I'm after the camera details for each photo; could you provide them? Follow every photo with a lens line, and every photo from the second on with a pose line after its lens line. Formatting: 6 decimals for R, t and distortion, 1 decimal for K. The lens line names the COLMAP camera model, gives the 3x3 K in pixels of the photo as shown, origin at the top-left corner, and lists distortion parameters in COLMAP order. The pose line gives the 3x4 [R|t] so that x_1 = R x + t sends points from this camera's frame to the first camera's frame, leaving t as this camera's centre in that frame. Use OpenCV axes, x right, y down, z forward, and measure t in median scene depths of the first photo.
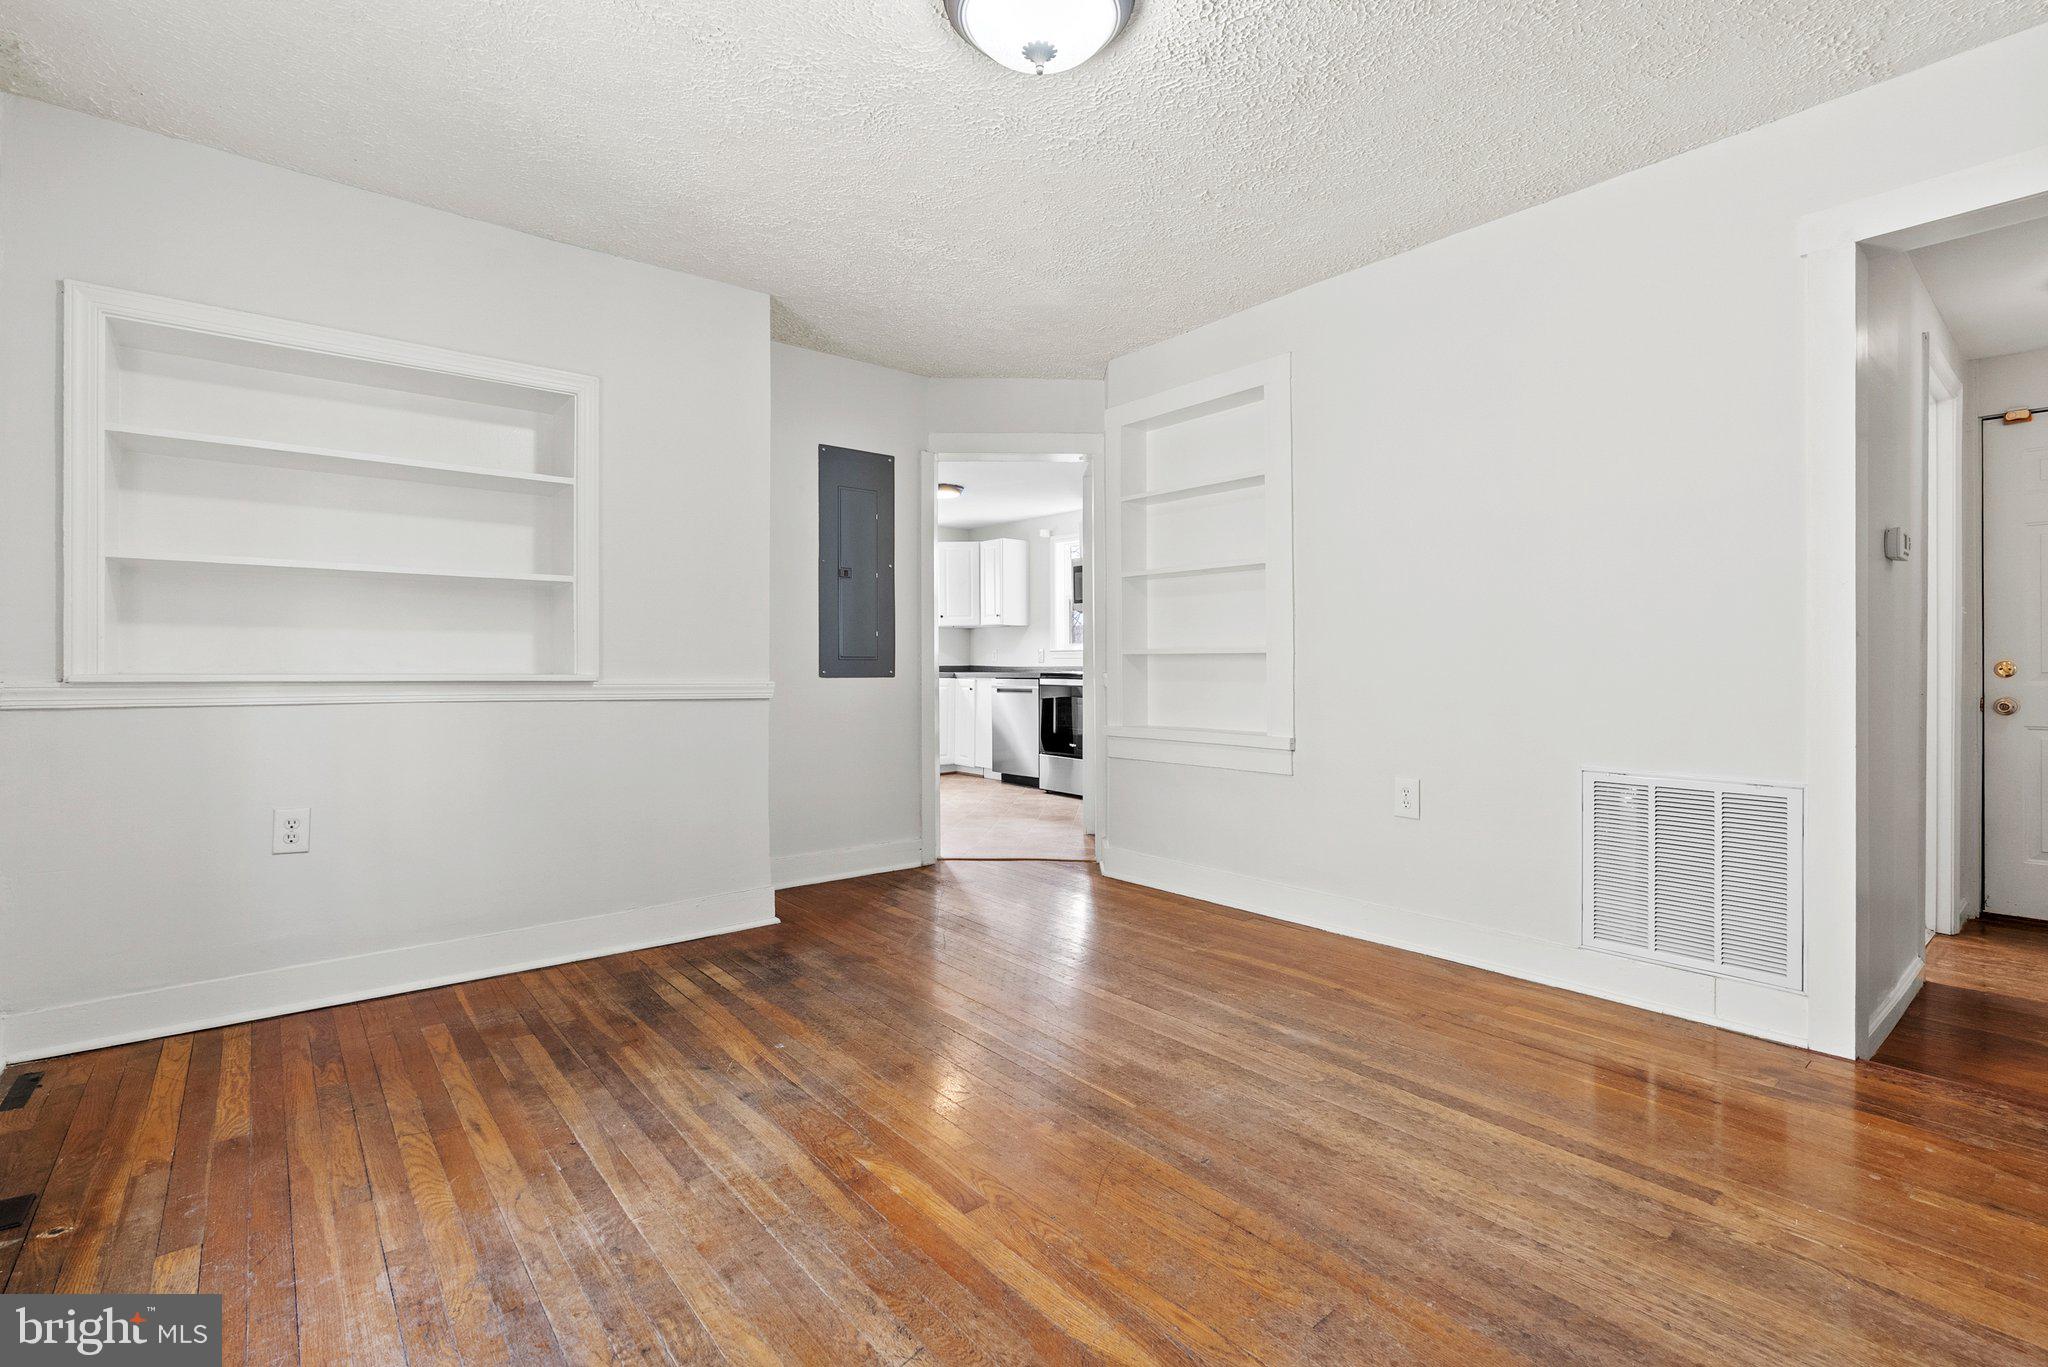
lens RADIAL K [[938.0, 0, 1024.2], [0, 938.0, 669.3], [0, 0, 1]] dist [-0.001028, -0.000201]
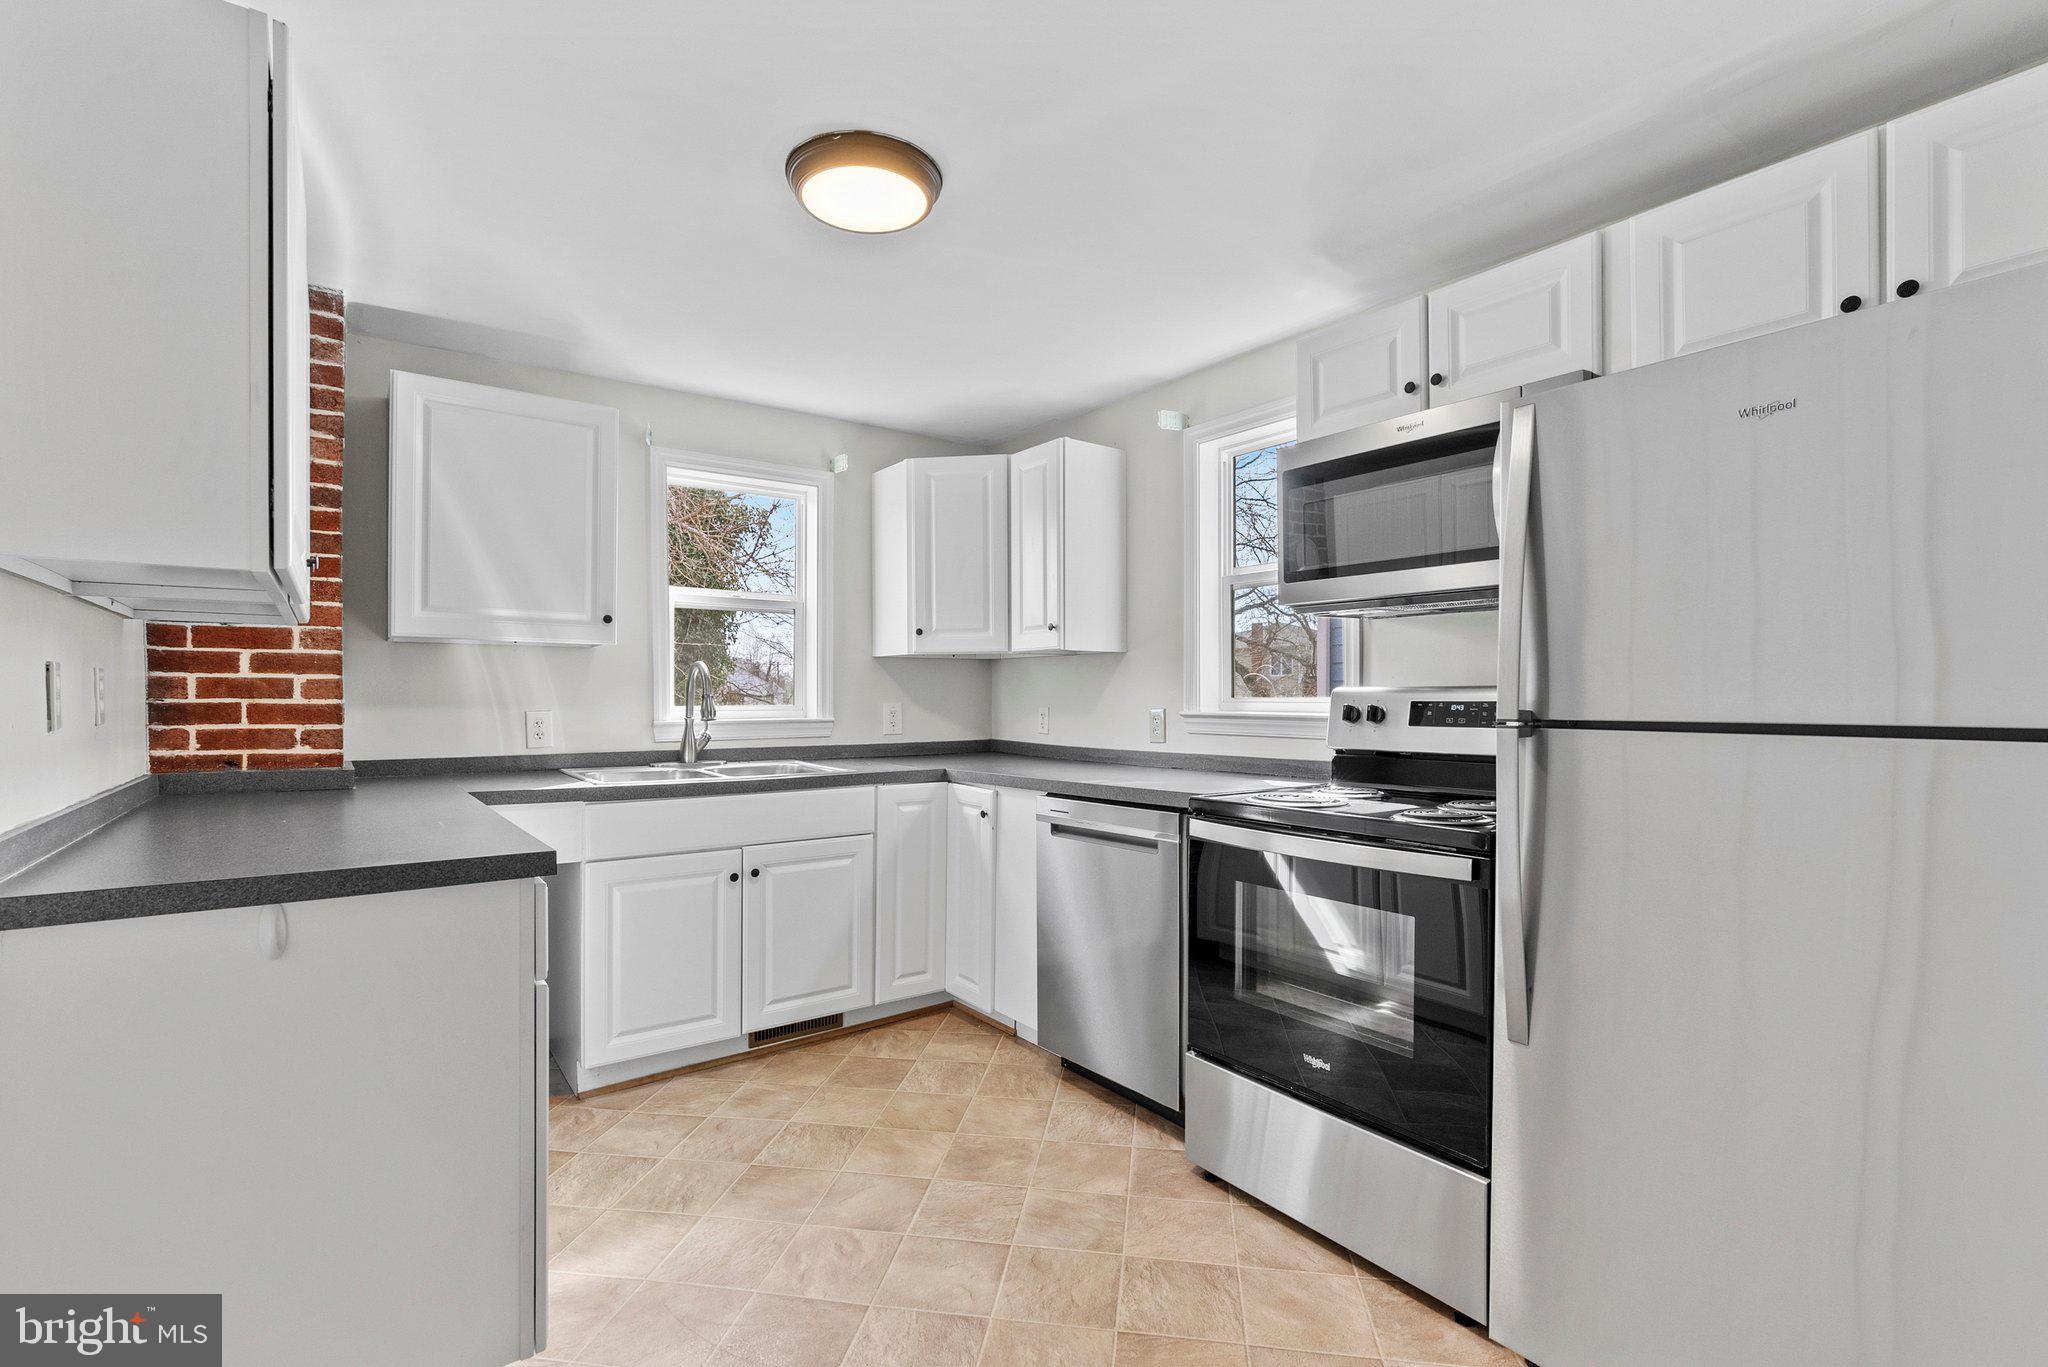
lens RADIAL K [[944.5, 0, 1024.0], [0, 944.5, 683.5], [0, 0, 1]] dist [0.001797, 0.000291]
pose [[0.998784, -0.000881, -0.049299, -0.019686], [0.000519, 0.999973, -0.007350, -0.030124], [0.049304, 0.007316, 0.998757, 0.584878]]
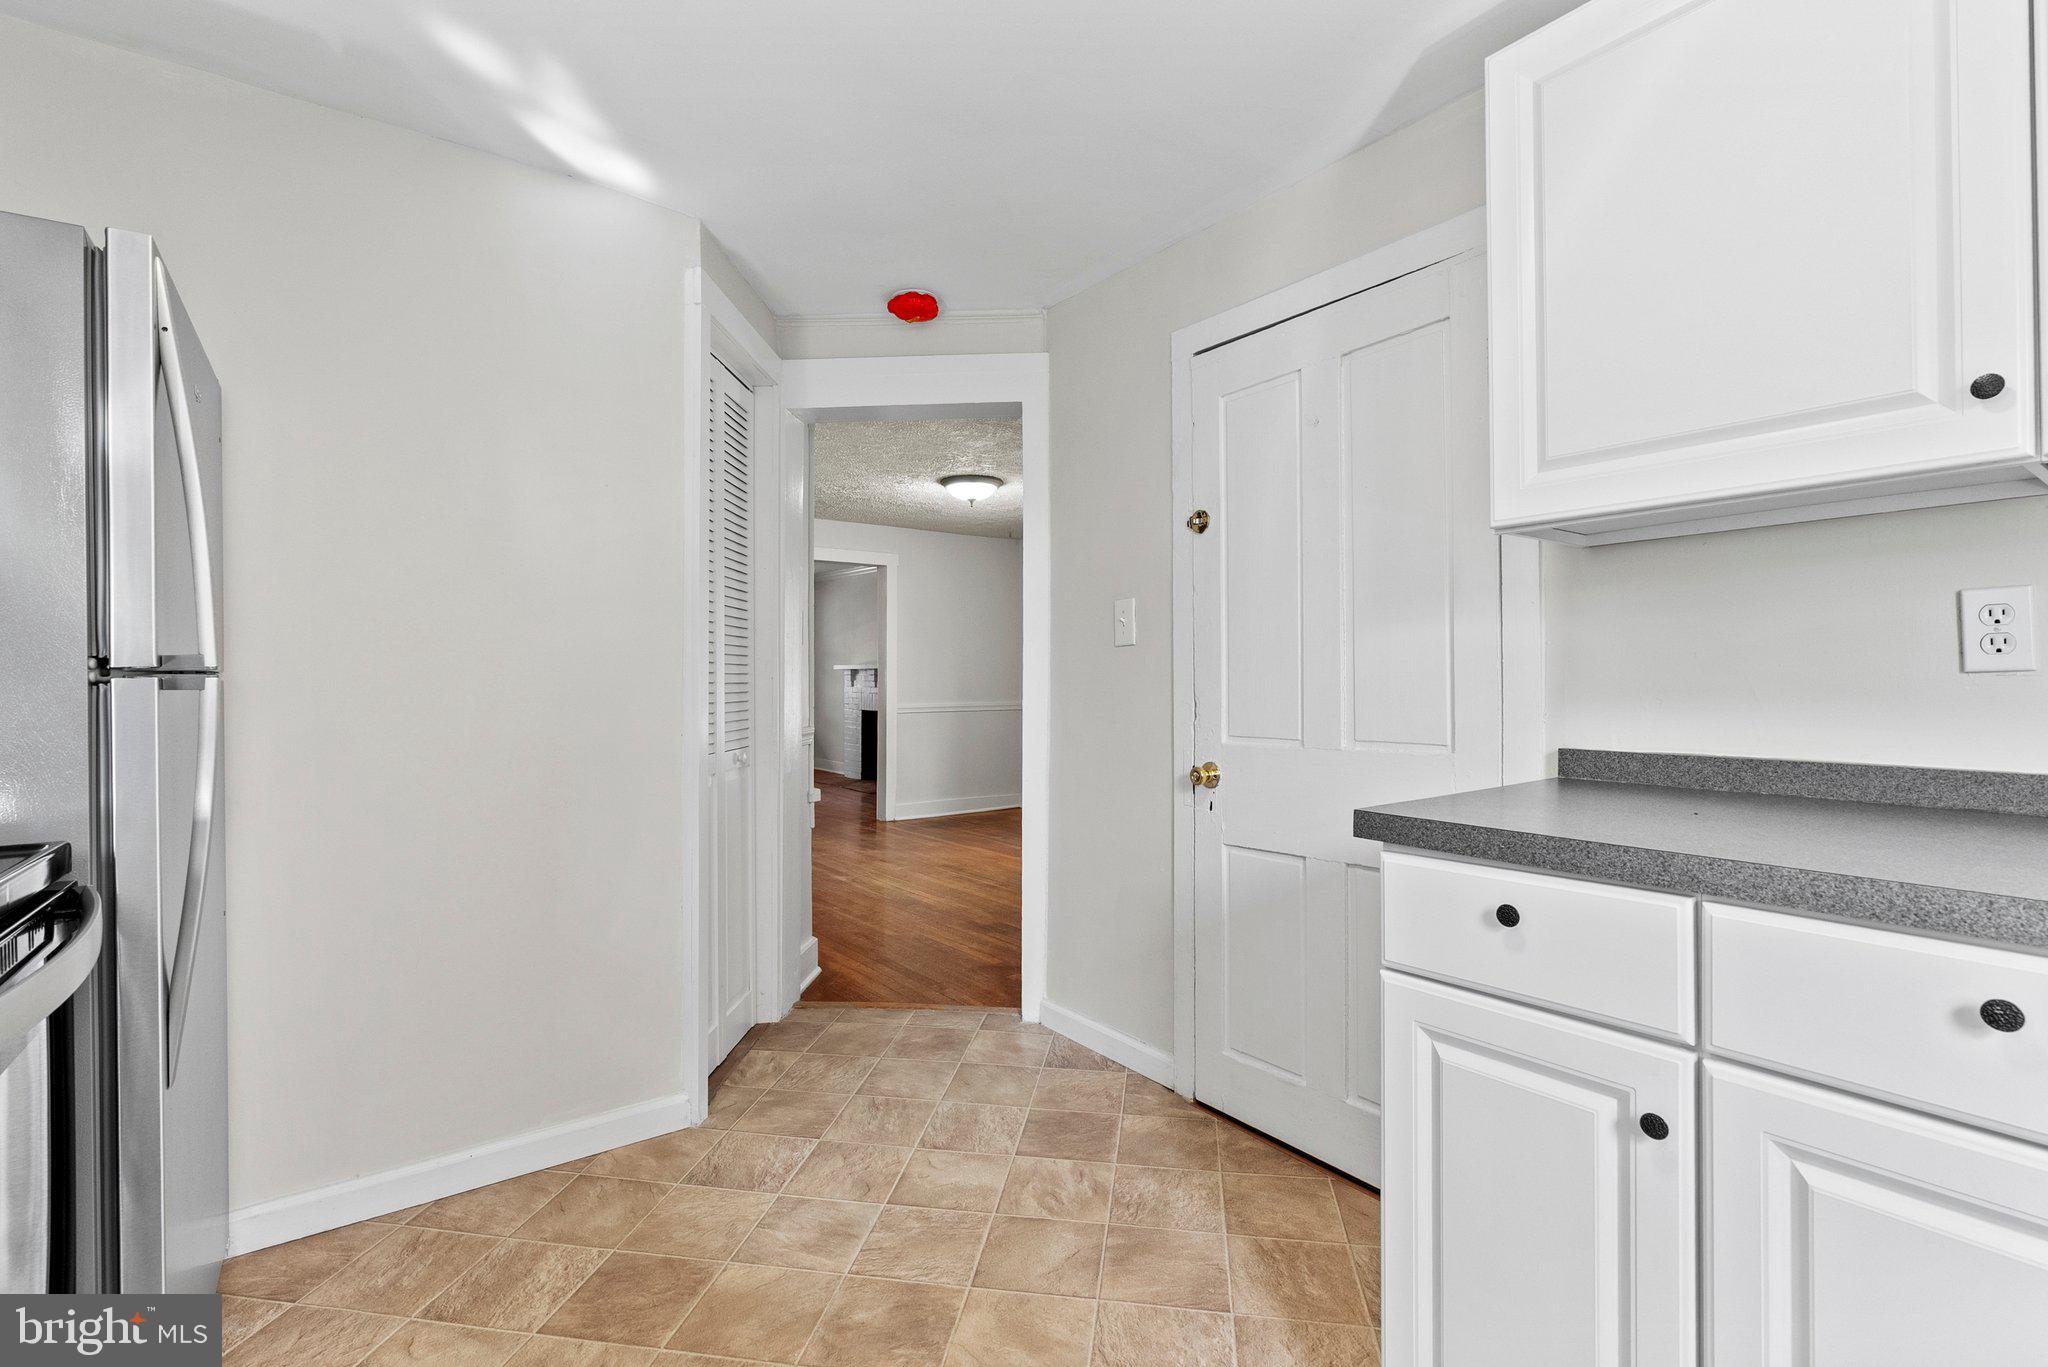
lens RADIAL K [[955.5, 0, 1014.7], [0, 955.5, 653.6], [0, 0, 1]] dist [-0.001073, 0.000253]
pose [[-0.998211, 0.016171, 0.057554, -0.188403], [0.016863, 0.999791, 0.011560, -0.027537], [-0.057355, 0.012510, -0.998275, 1.129861]]
